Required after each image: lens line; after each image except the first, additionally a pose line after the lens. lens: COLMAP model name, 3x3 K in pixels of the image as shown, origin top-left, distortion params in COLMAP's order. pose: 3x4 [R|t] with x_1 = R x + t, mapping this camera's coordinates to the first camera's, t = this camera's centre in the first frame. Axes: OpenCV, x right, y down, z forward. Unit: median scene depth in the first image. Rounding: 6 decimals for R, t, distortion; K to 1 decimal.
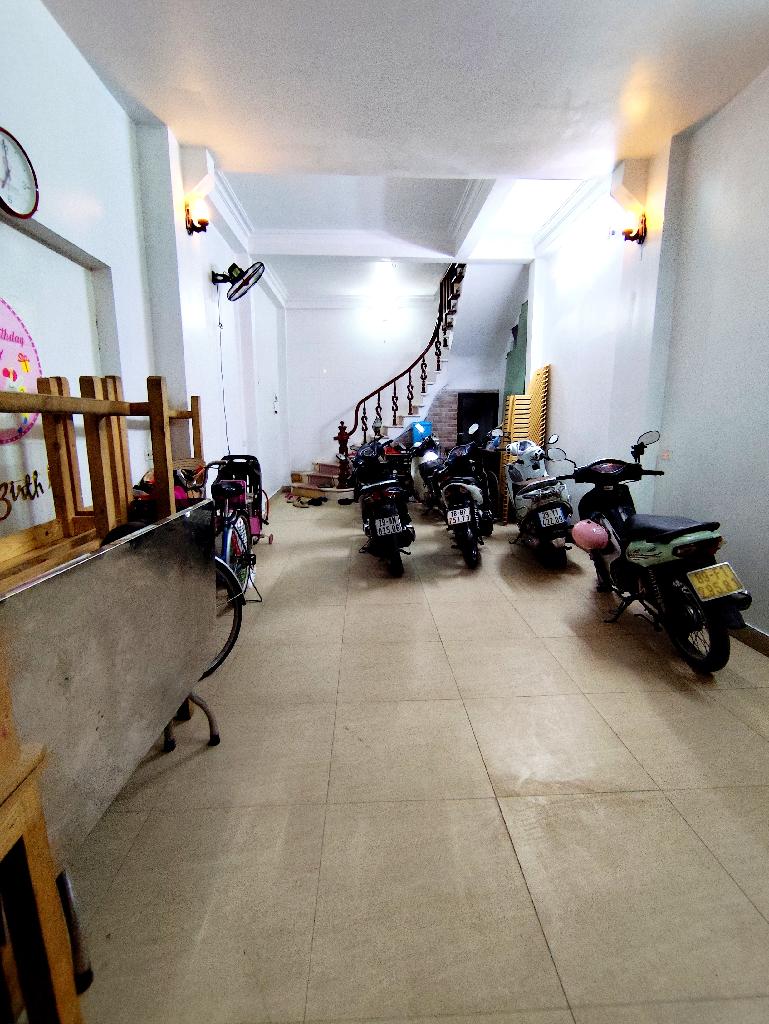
lens RADIAL K [[467.6, 0, 380.2], [0, 467.6, 514.3], [0, 0, 1]] dist [0.002381, 0.002045]
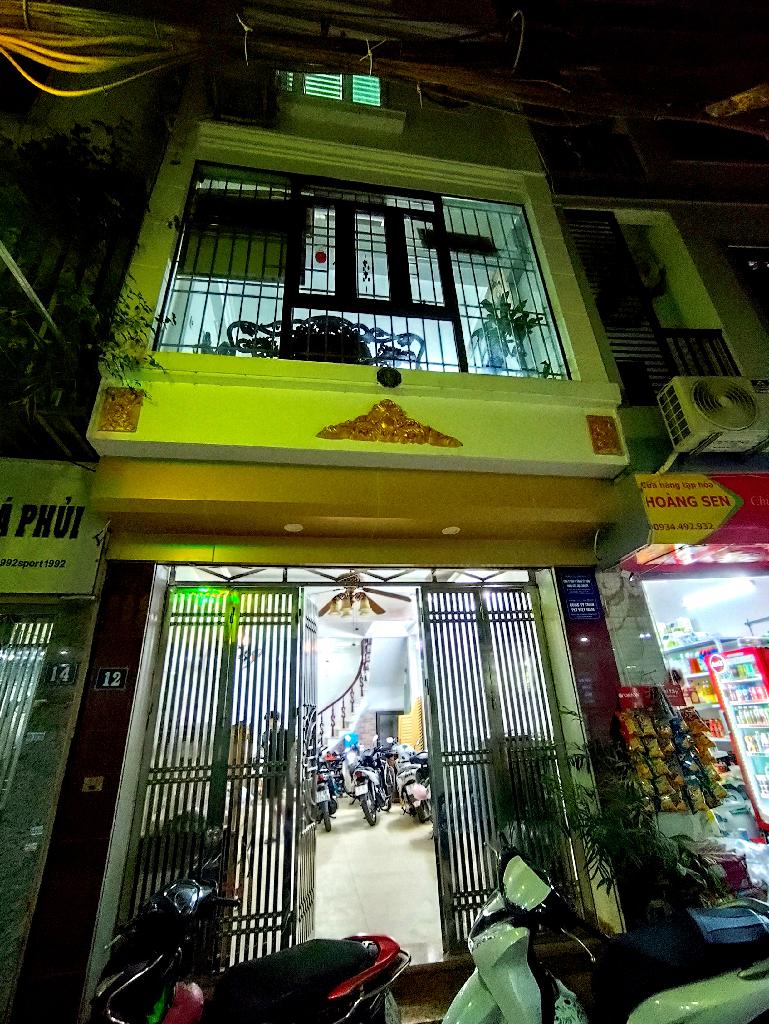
lens RADIAL K [[467.6, 0, 385.3], [0, 467.6, 518.9], [0, 0, 1]] dist [0.002381, 0.002045]
pose [[0.993150, 0.010604, 0.116365, 0.017269], [0.058804, 0.815220, -0.576158, 0.103259], [-0.100973, 0.579054, 0.809012, -0.577550]]
